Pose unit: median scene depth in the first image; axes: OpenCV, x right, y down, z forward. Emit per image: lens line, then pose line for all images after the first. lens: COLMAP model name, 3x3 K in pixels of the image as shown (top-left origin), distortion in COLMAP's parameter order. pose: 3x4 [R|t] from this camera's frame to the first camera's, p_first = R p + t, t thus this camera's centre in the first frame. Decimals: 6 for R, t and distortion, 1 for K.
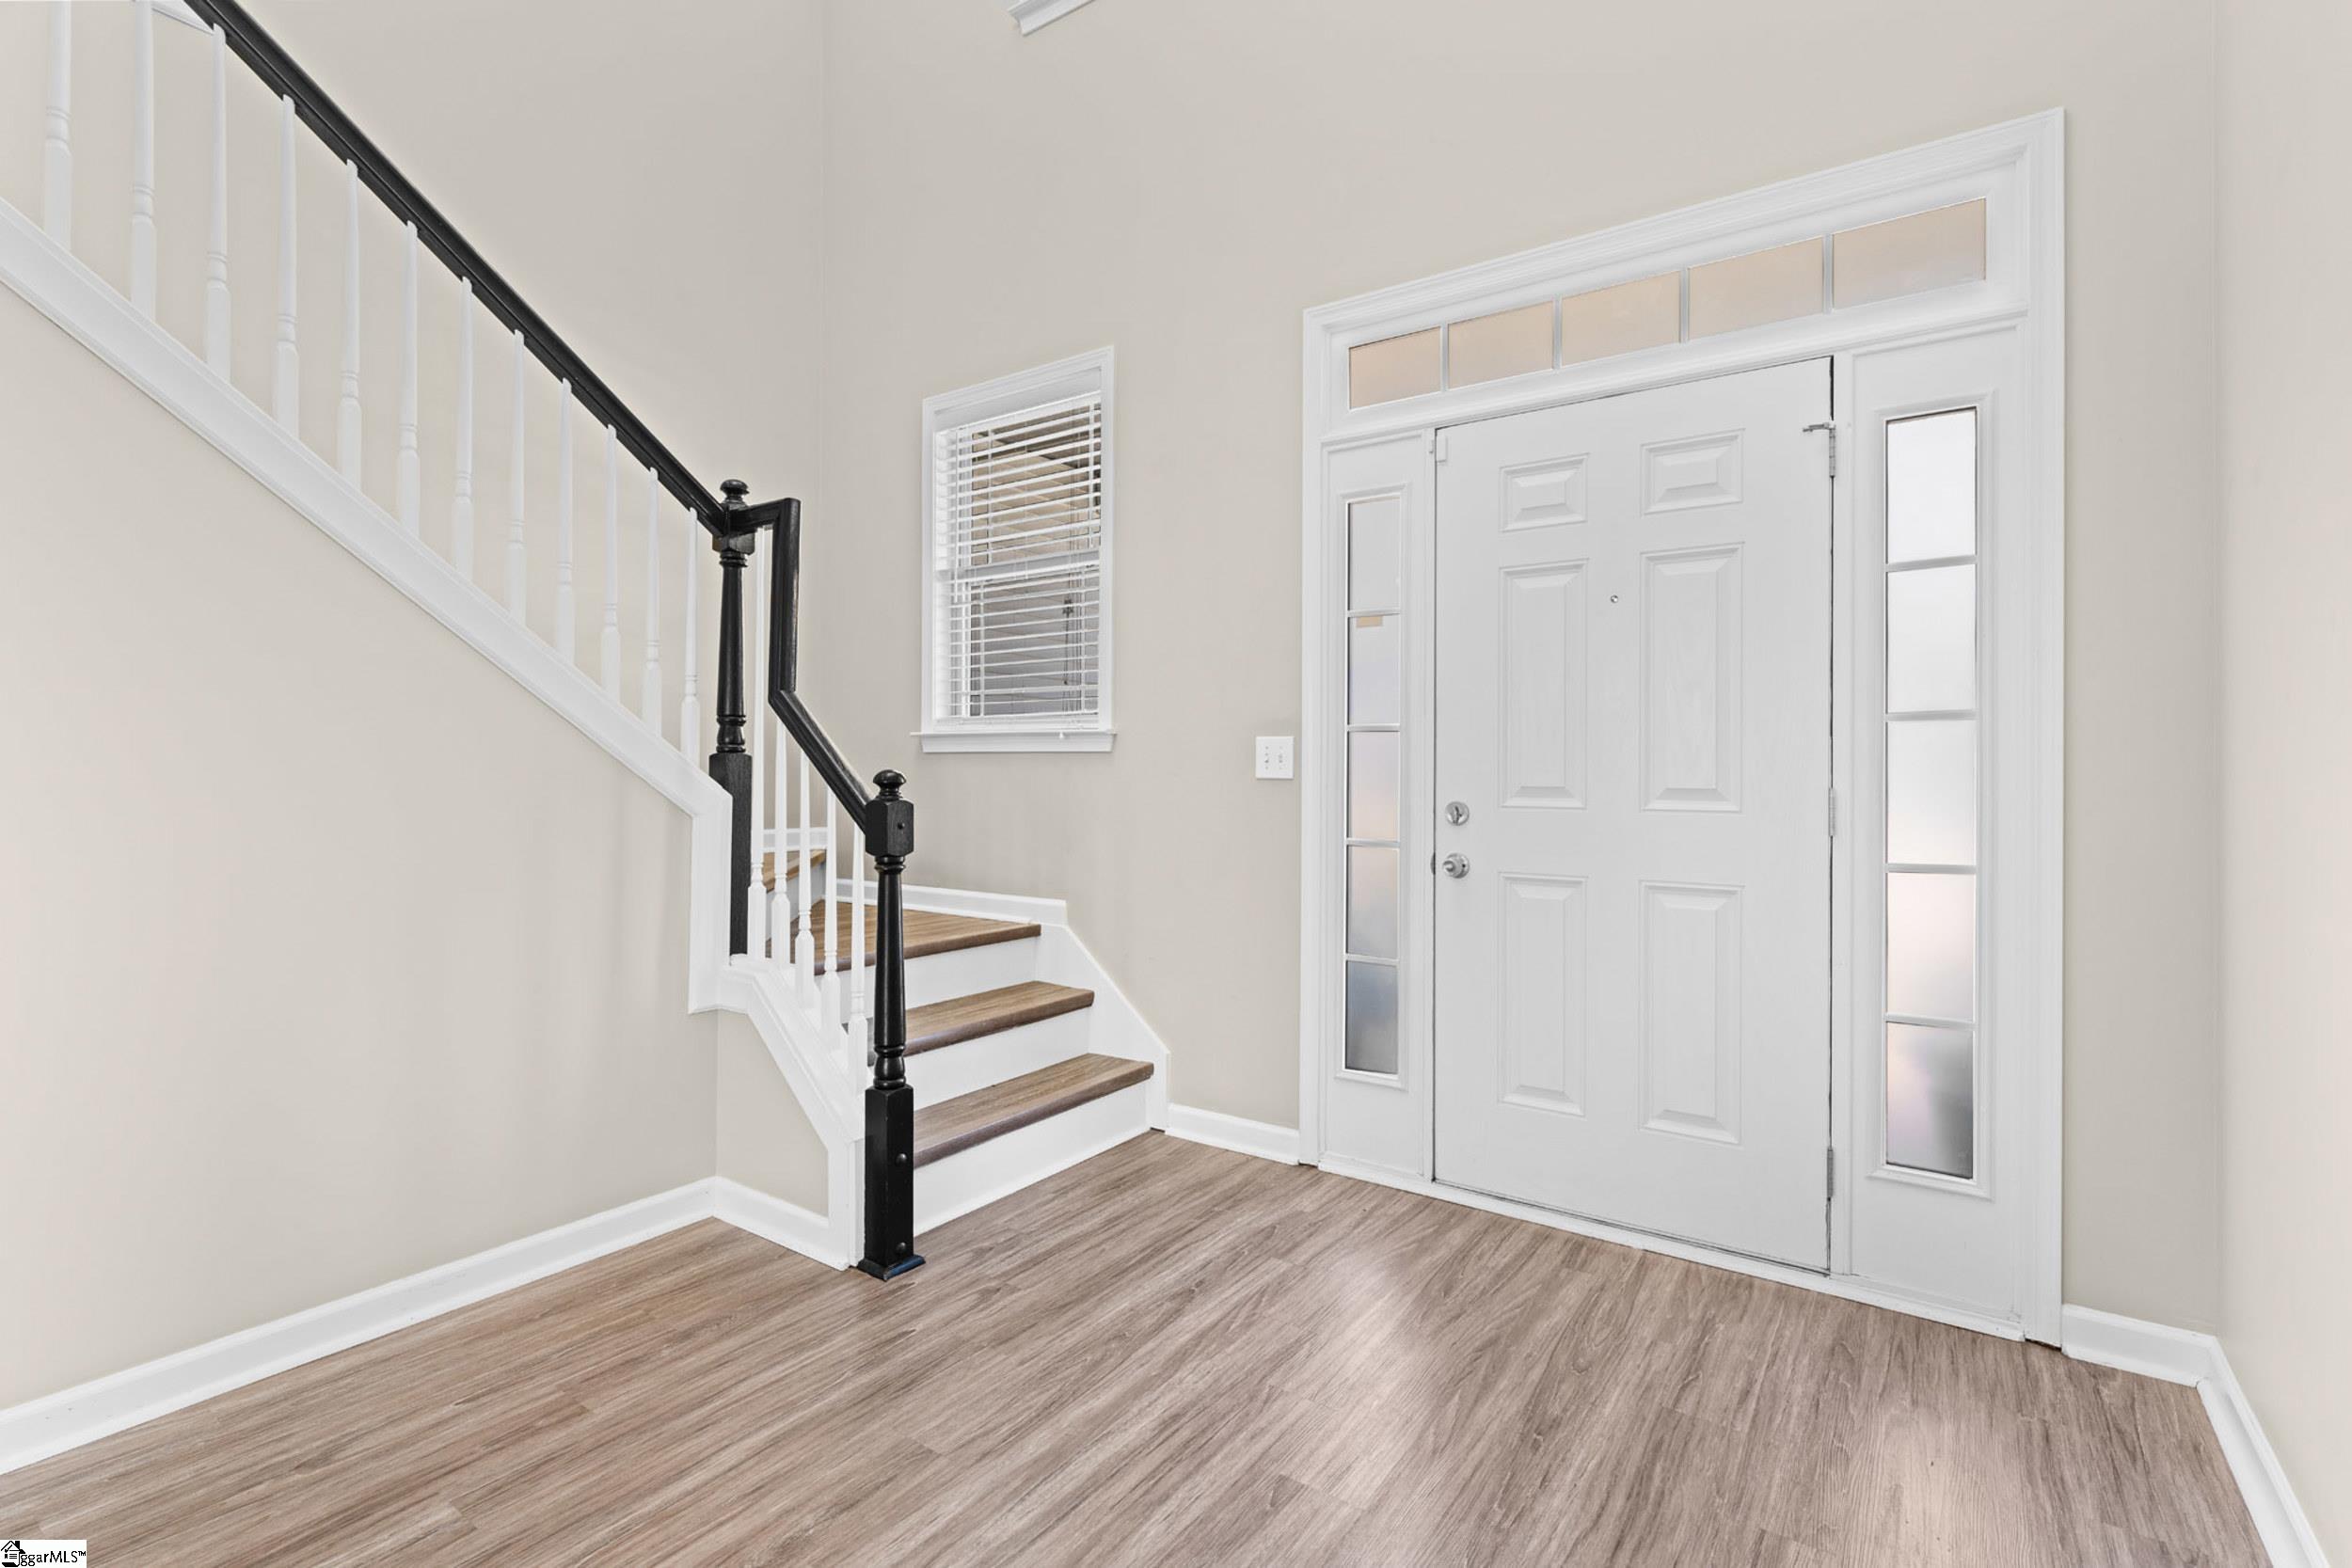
lens RADIAL K [[1097.5, 0, 1167.6], [0, 1097.5, 758.6], [0, 0, 1]] dist [0.003303, 0.001121]
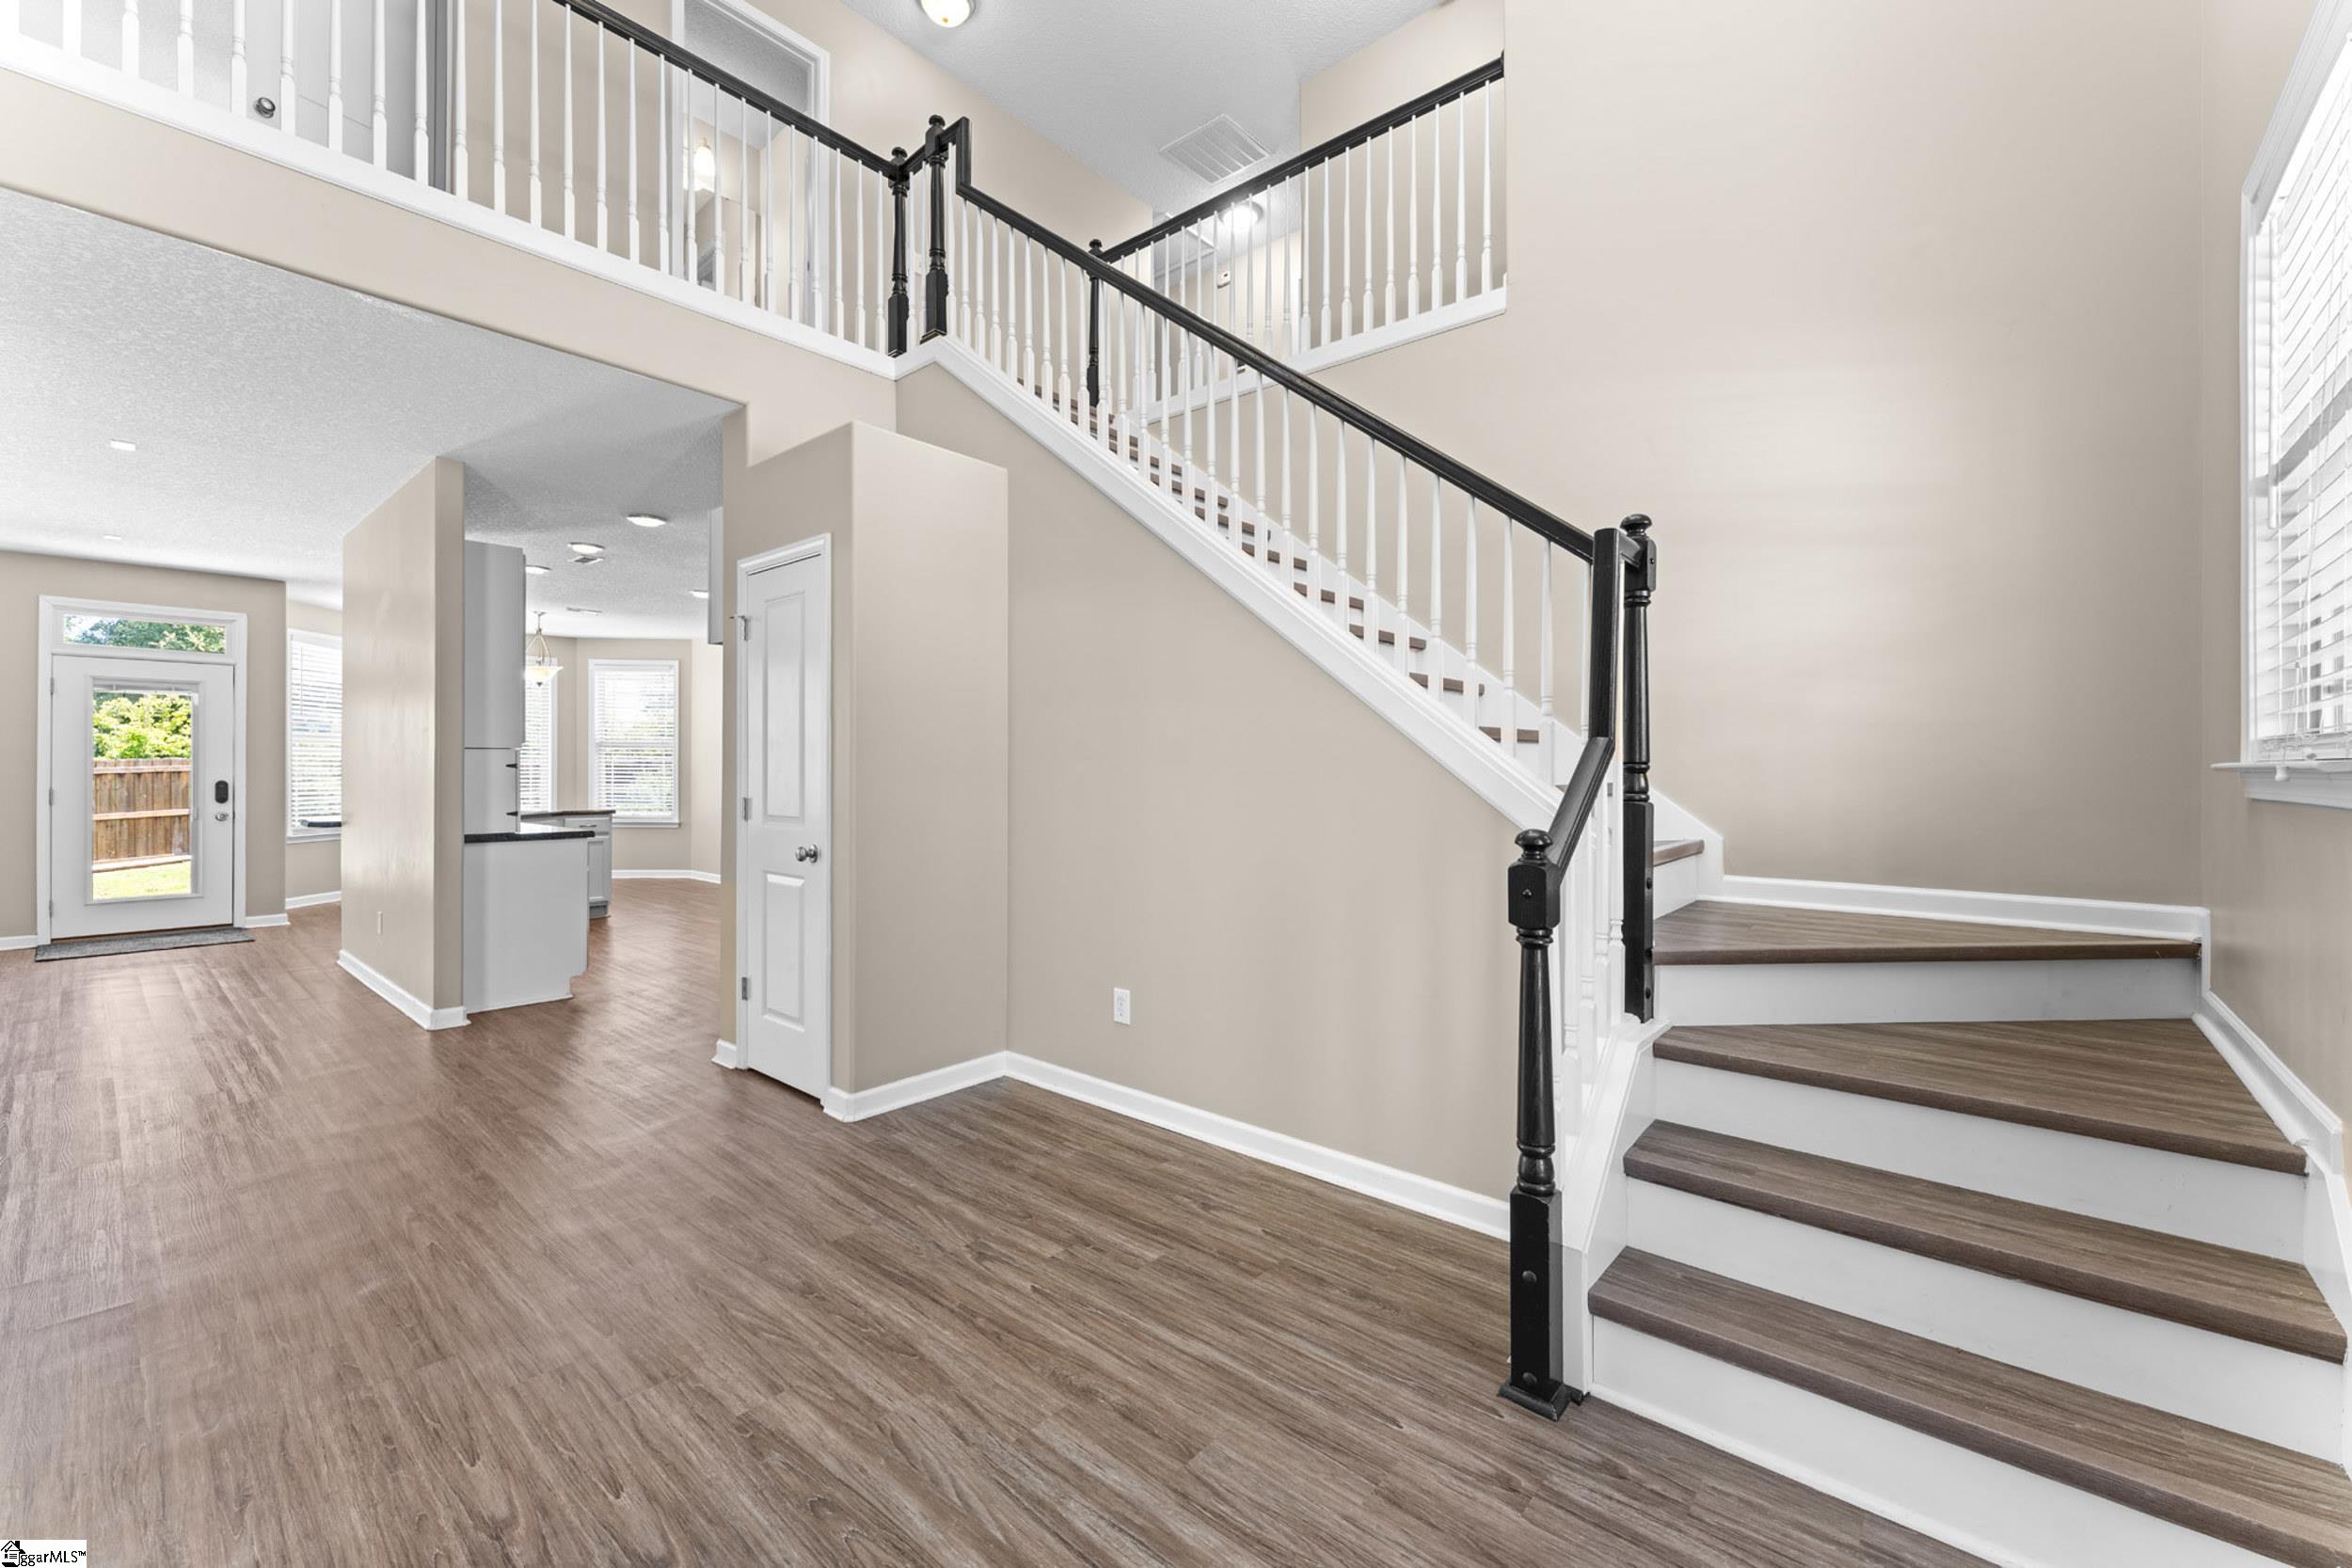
lens RADIAL K [[951.0, 0, 1173.2], [0, 951.0, 790.0], [0, 0, 1]] dist [0.000580, 0.000928]
pose [[-0.104399, 0.013610, -0.994442, 0.607536], [0.011000, 0.999861, 0.012529, -0.039964], [0.994475, -0.009631, -0.104535, 0.915454]]
